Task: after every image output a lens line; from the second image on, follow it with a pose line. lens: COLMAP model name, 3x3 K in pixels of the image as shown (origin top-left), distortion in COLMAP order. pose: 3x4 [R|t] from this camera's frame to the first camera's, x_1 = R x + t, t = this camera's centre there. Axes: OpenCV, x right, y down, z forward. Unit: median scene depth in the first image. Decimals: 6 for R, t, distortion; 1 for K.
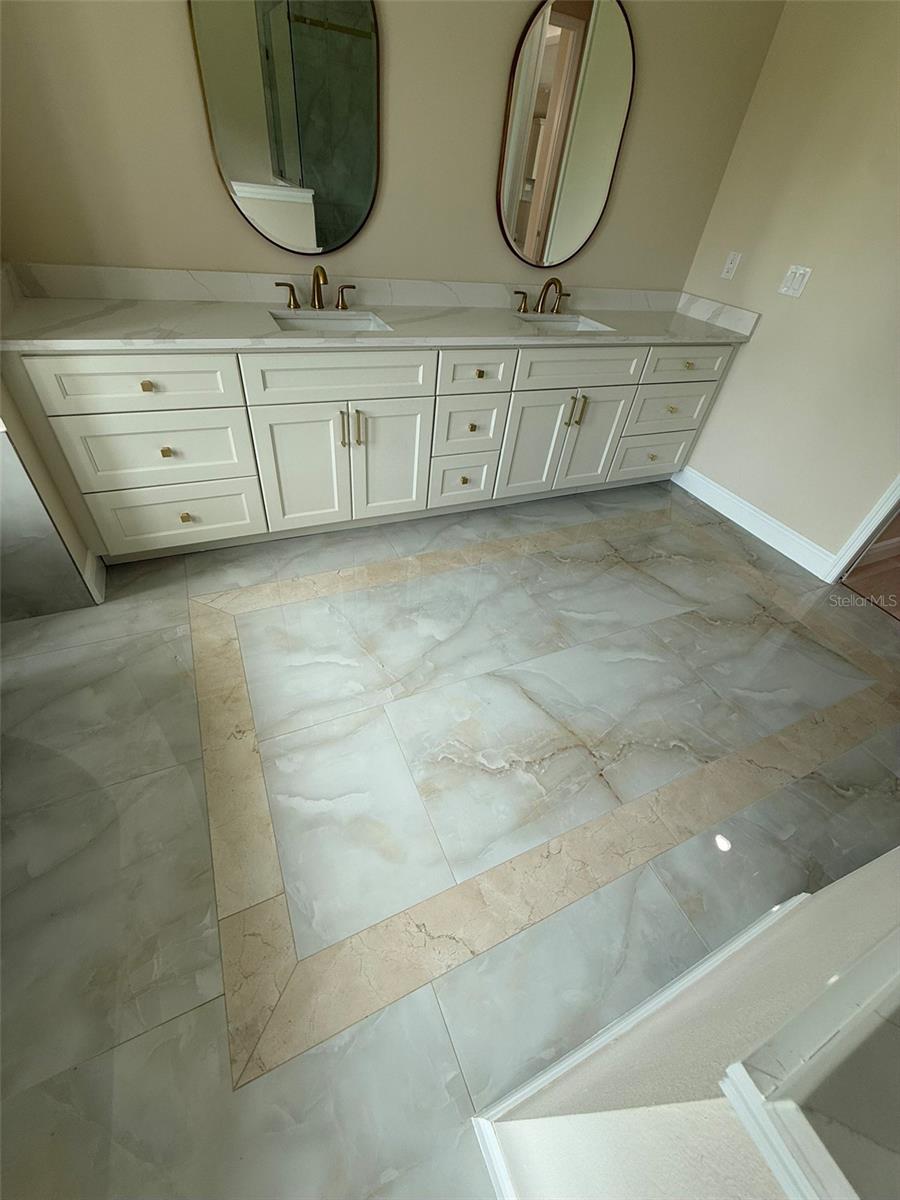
lens RADIAL K [[485.0, 0, 450.0], [0, 485.0, 600.0], [0, 0, 1]] dist [-0.000021, 0.000415]
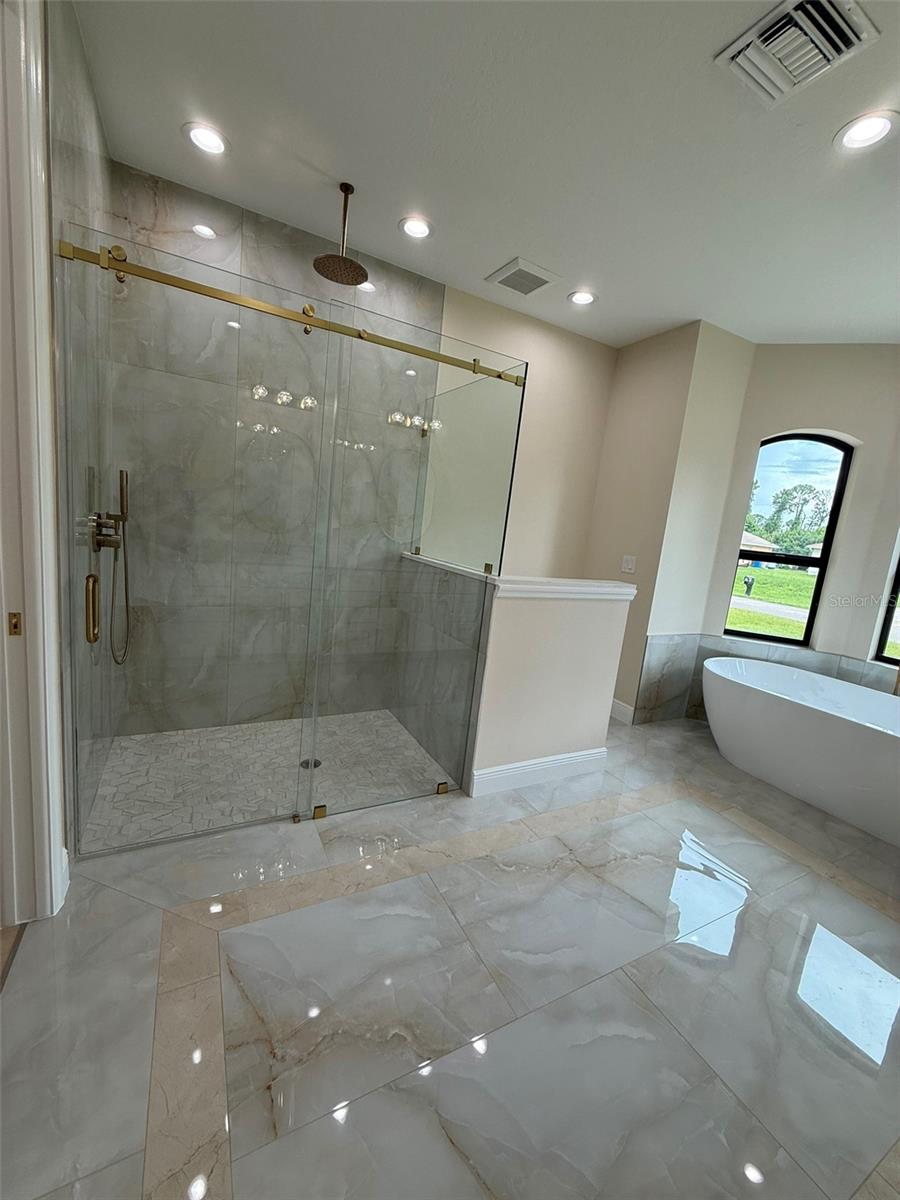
lens RADIAL K [[485.0, 0, 450.0], [0, 485.0, 600.0], [0, 0, 1]] dist [-0.000021, 0.000415]
pose [[-0.977137, -0.191177, -0.093031, 0.682532], [-0.193110, 0.614980, 0.764531, -0.791325], [-0.088948, 0.765017, -0.637838, 1.027712]]
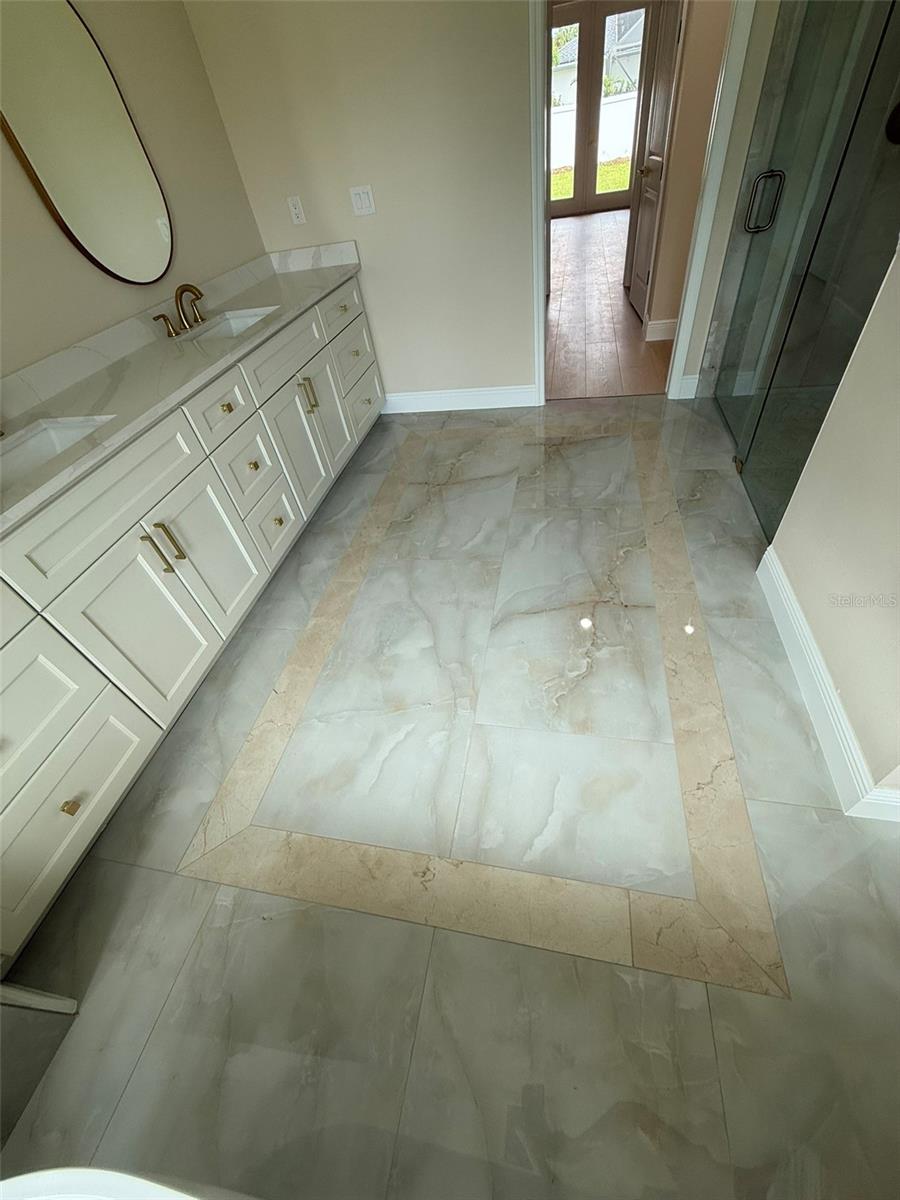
lens RADIAL K [[479.4, 0, 457.6], [0, 479.4, 597.5], [0, 0, 1]] dist [0.000208, 0.000178]
pose [[0.558780, -0.693366, 0.454982, -0.334751], [0.675099, 0.698947, 0.236040, -0.160973], [-0.481670, 0.175263, 0.858648, 0.136643]]
